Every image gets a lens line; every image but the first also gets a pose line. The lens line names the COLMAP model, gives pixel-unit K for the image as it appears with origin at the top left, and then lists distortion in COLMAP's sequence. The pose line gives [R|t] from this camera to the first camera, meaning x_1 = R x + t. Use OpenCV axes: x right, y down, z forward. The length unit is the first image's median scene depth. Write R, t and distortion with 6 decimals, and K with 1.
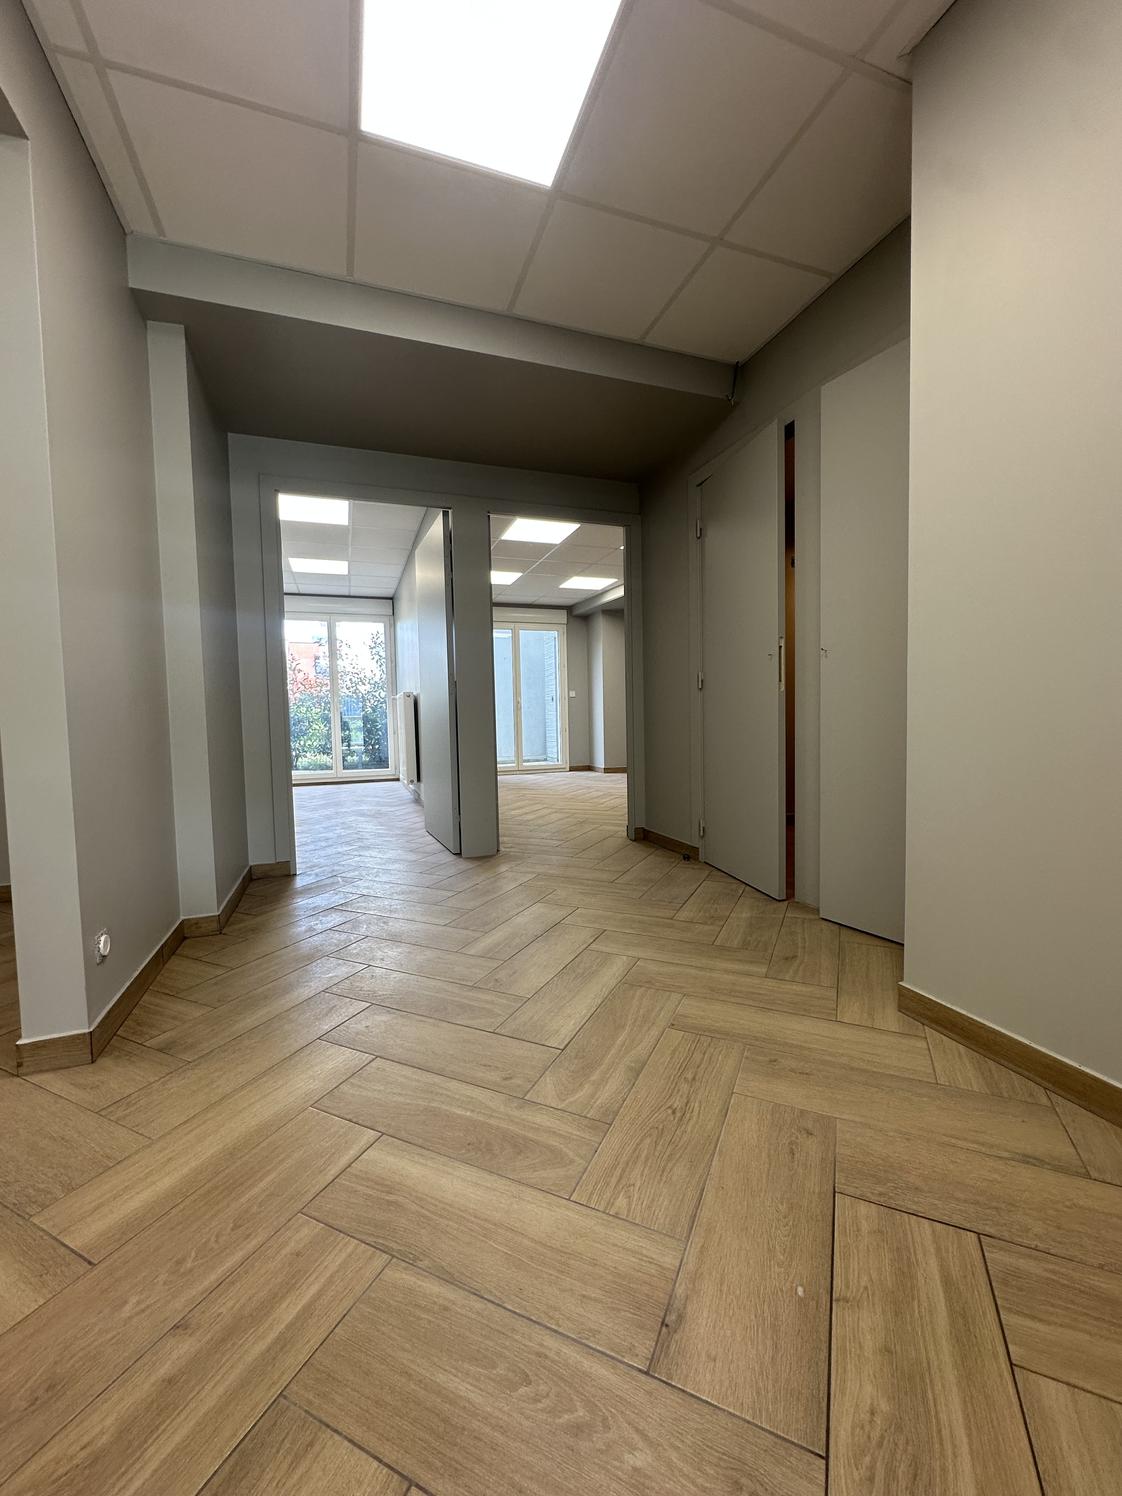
lens RADIAL K [[600.7, 0, 565.4], [0, 600.7, 753.4], [0, 0, 1]] dist [-0.001250, 0.000495]
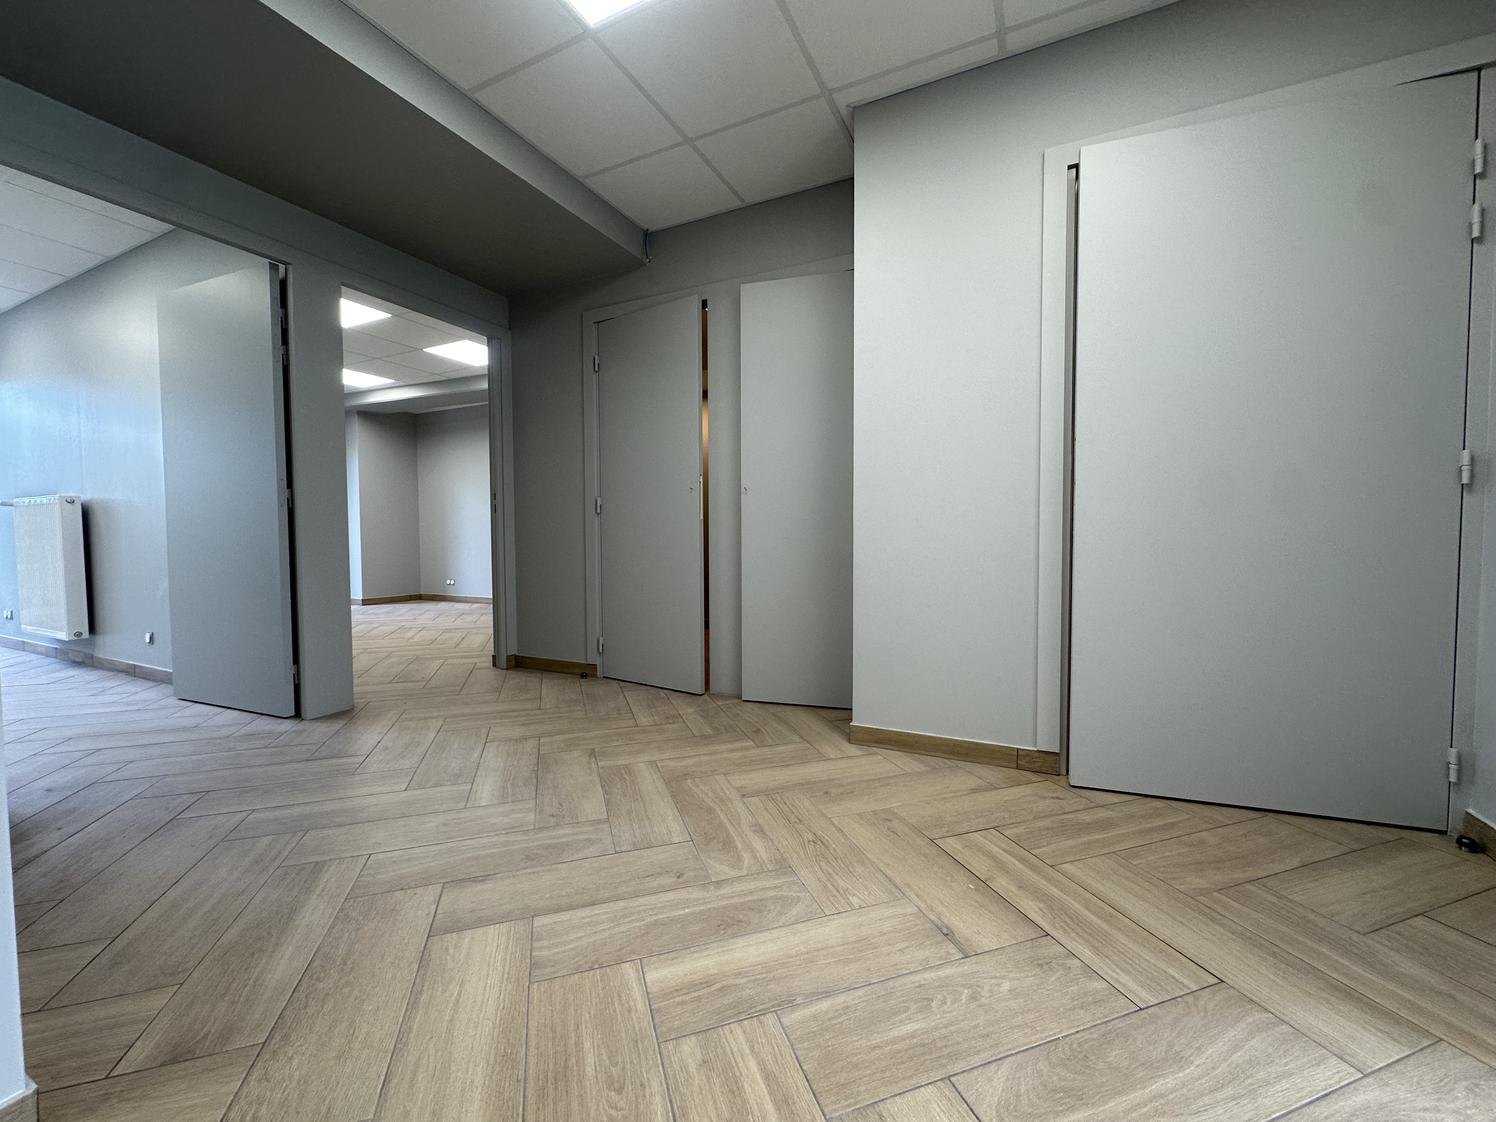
lens RADIAL K [[600.7, 0, 751.5], [0, 600.7, 562.3], [0, 0, 1]] dist [-0.001250, 0.000495]
pose [[0.718129, -0.014036, 0.695768, -0.530486], [0.031541, 0.999426, -0.012393, 0.000392], [-0.695195, 0.030845, 0.718159, 0.090384]]
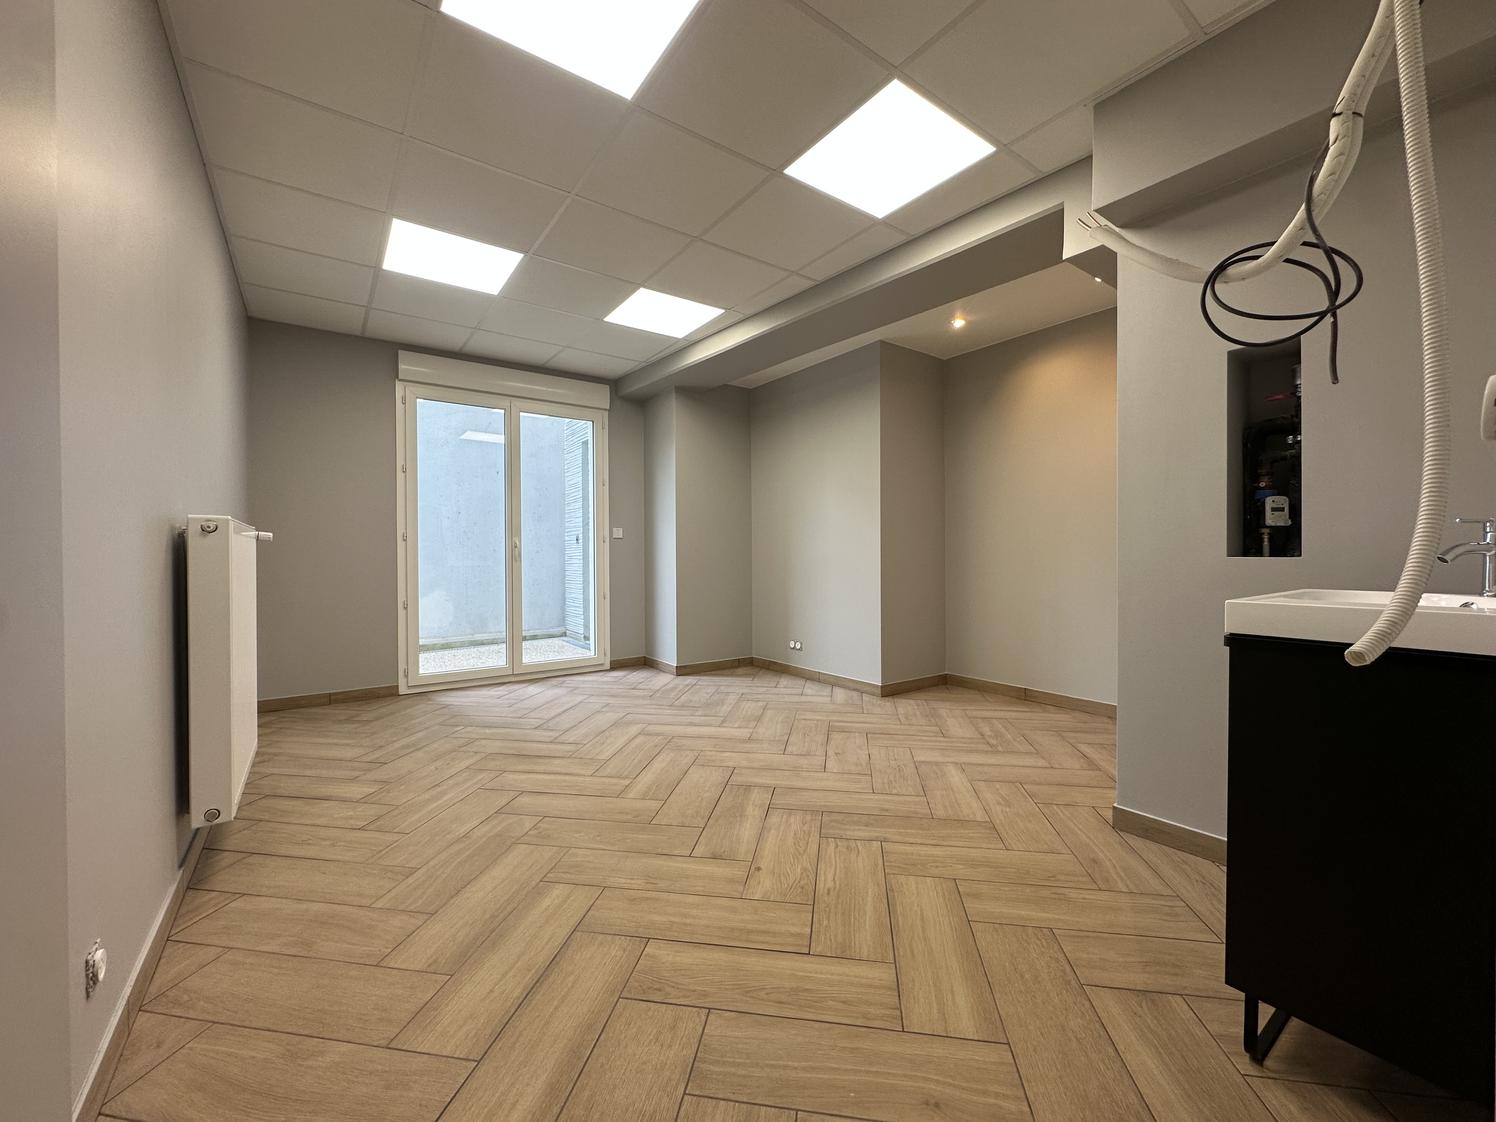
lens RADIAL K [[600.7, 0, 748.6], [0, 600.7, 557.6], [0, 0, 1]] dist [-0.001250, 0.000495]
pose [[0.961687, 0.013187, 0.273834, -0.107230], [0.000022, 0.998839, -0.048178, -0.209022], [-0.274151, 0.046338, 0.960570, 1.836796]]
